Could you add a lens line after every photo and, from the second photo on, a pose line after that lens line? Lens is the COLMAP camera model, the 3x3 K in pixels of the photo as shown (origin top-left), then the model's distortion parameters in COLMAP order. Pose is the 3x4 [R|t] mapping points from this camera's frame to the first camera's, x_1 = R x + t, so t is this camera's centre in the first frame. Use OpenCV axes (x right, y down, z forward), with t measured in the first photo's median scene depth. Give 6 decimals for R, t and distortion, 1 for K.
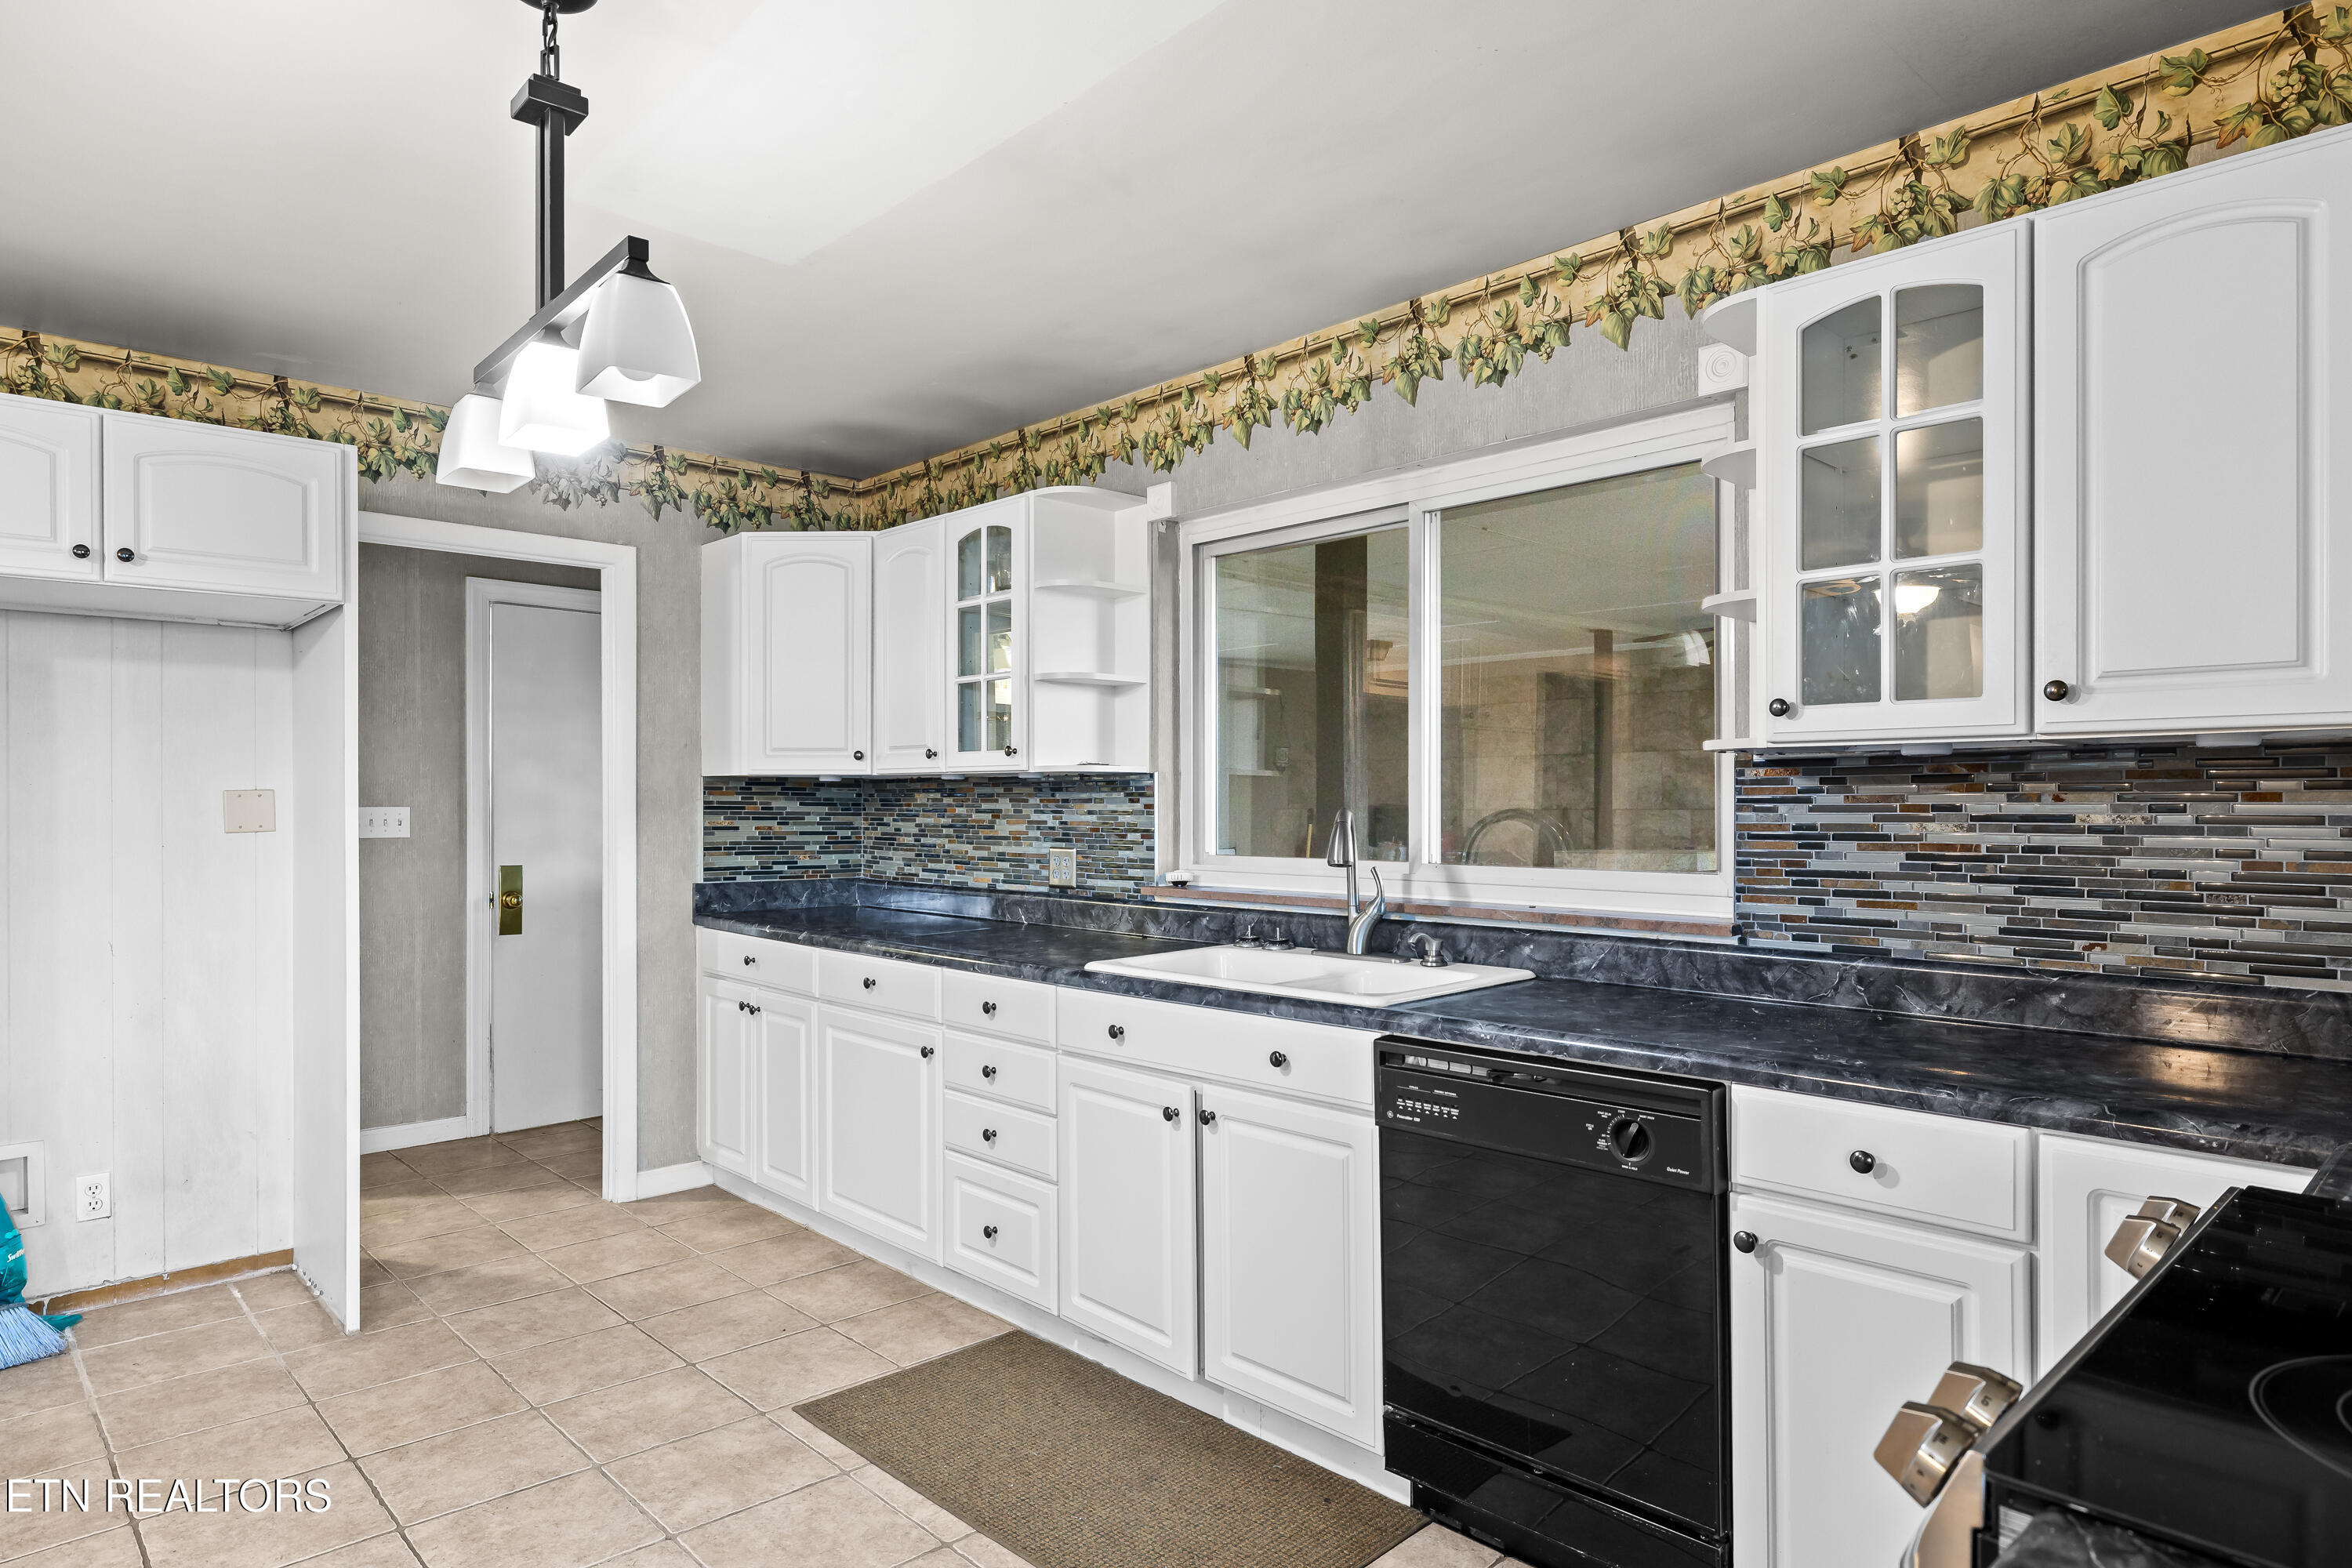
lens RADIAL K [[1344.1, 0, 1167.4], [0, 1344.1, 797.8], [0, 0, 1]] dist [0.001120, -0.002061]
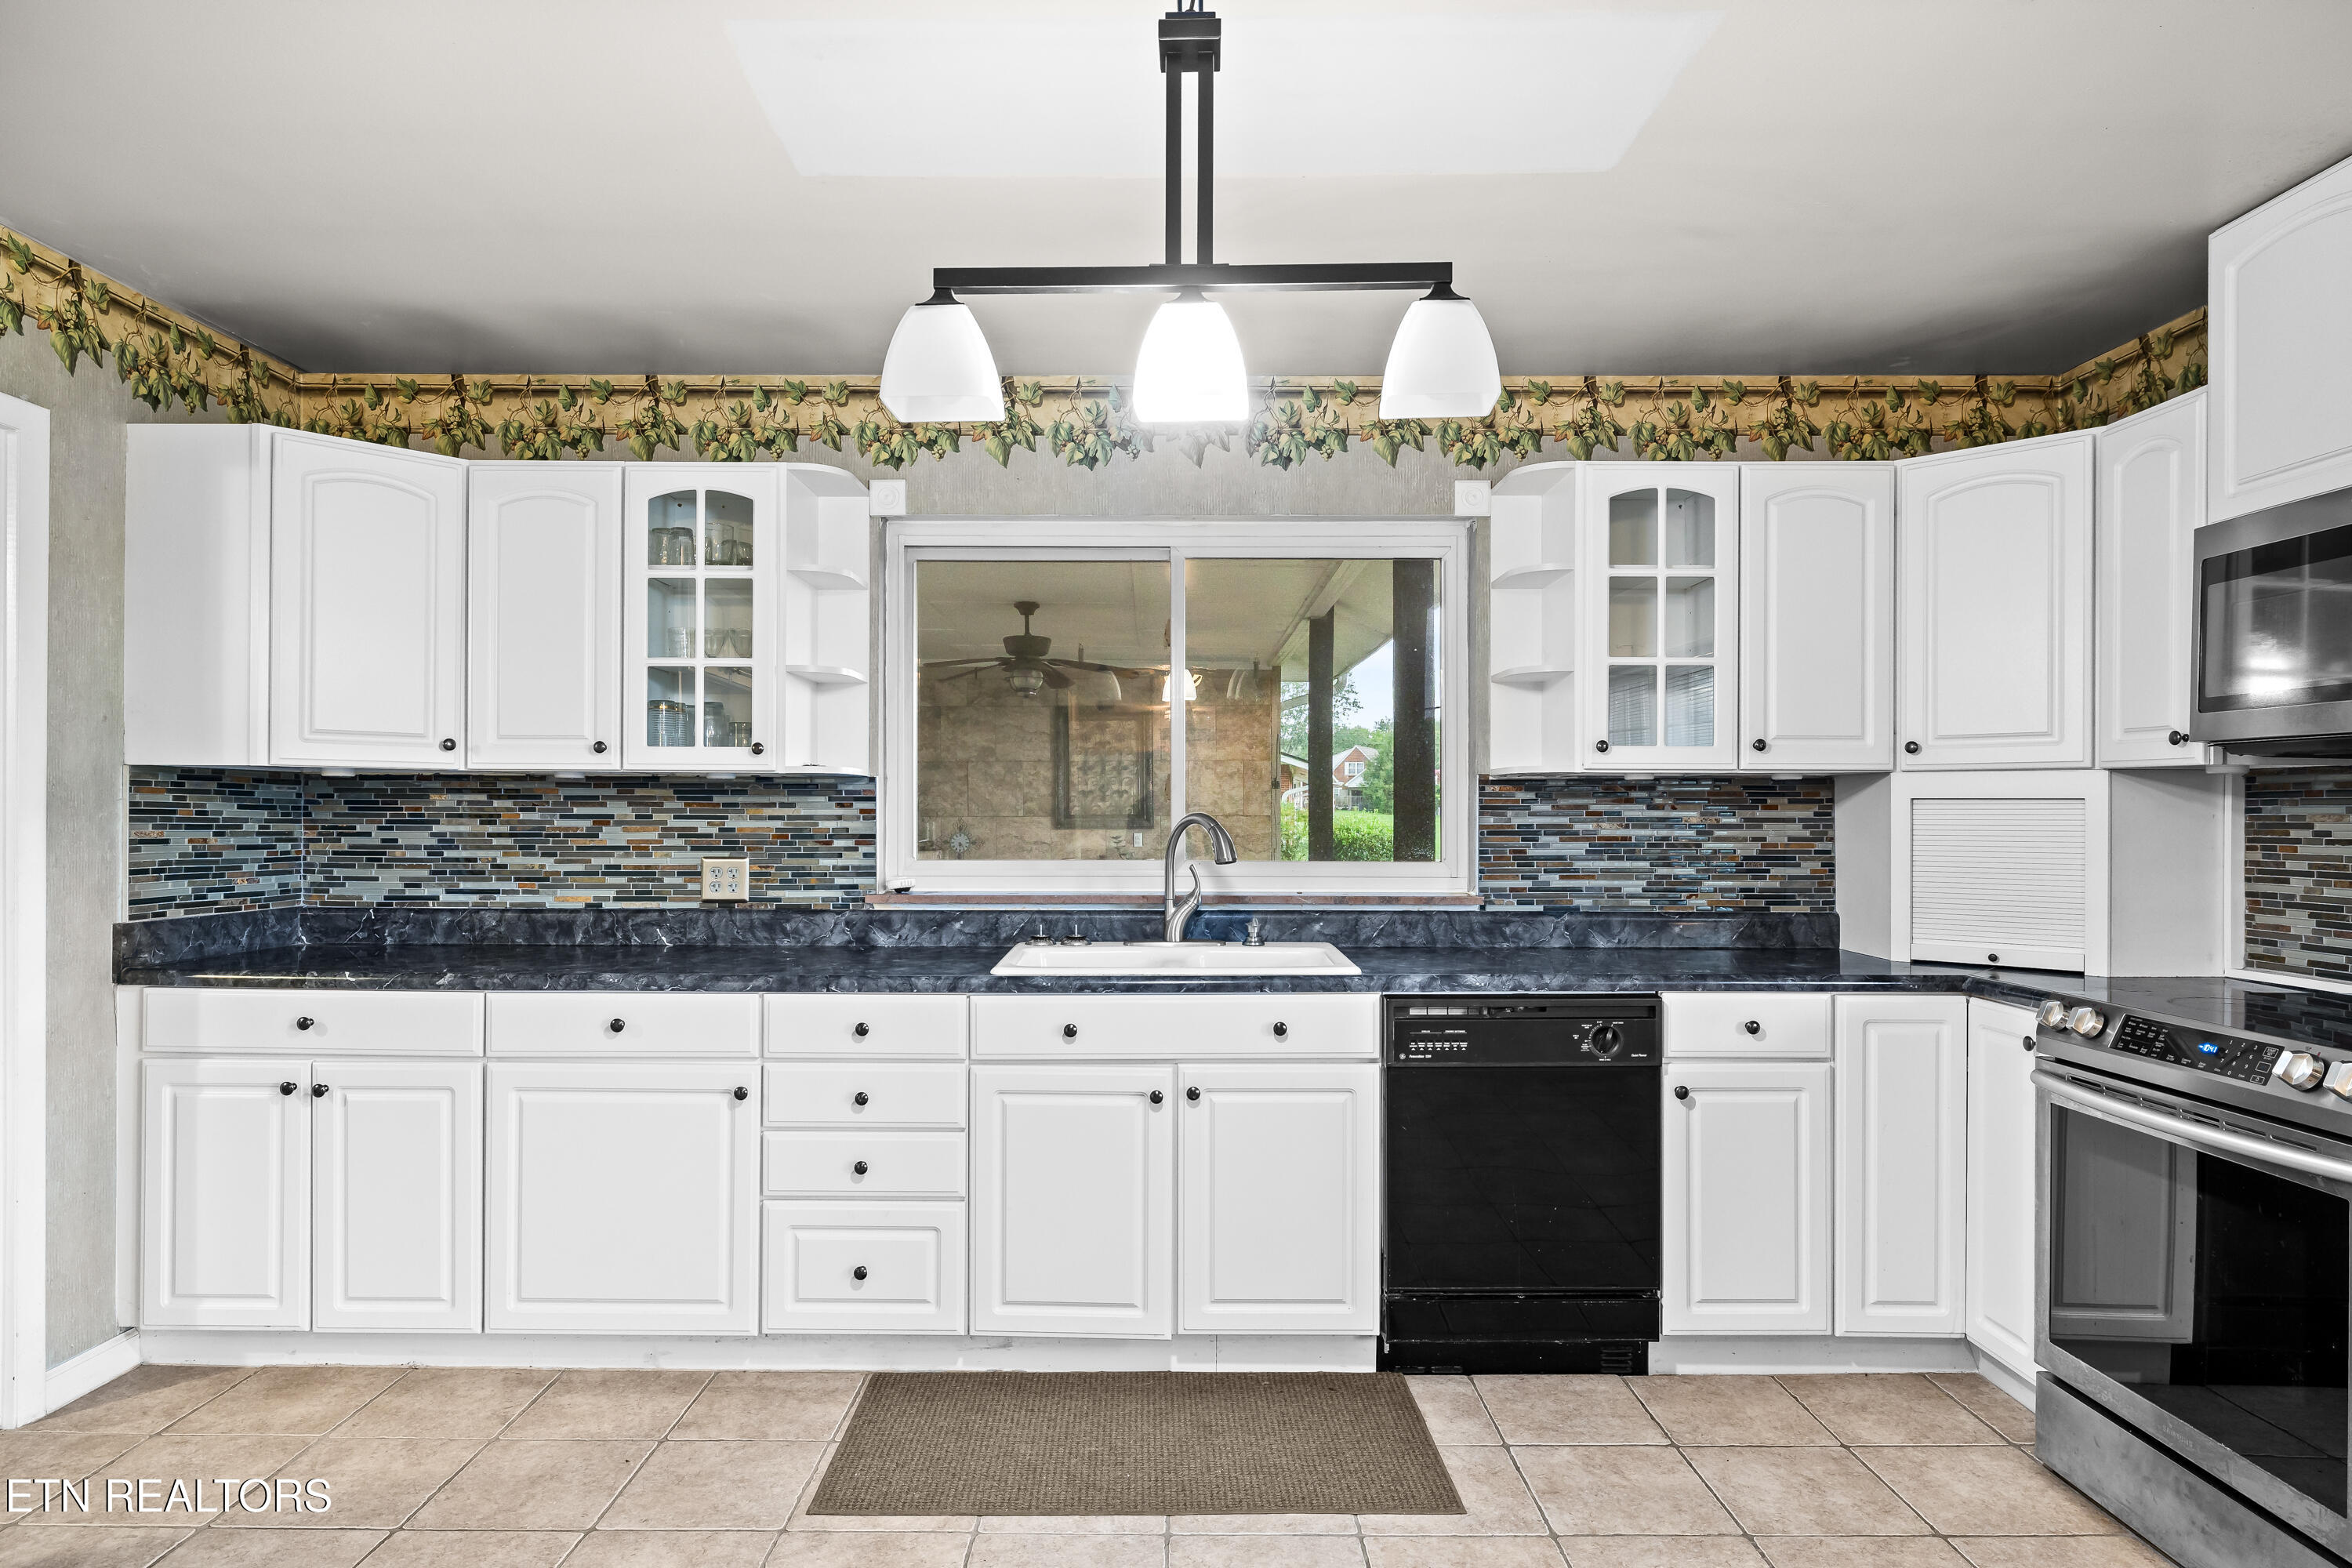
lens RADIAL K [[1344.1, 0, 1136.2], [0, 1344.1, 803.3], [0, 0, 1]] dist [0.001120, -0.002061]
pose [[0.690525, 0.008071, 0.723263, -0.640404], [-0.006087, 0.999967, -0.005347, 0.005120], [-0.723283, -0.000710, 0.690552, 0.219257]]
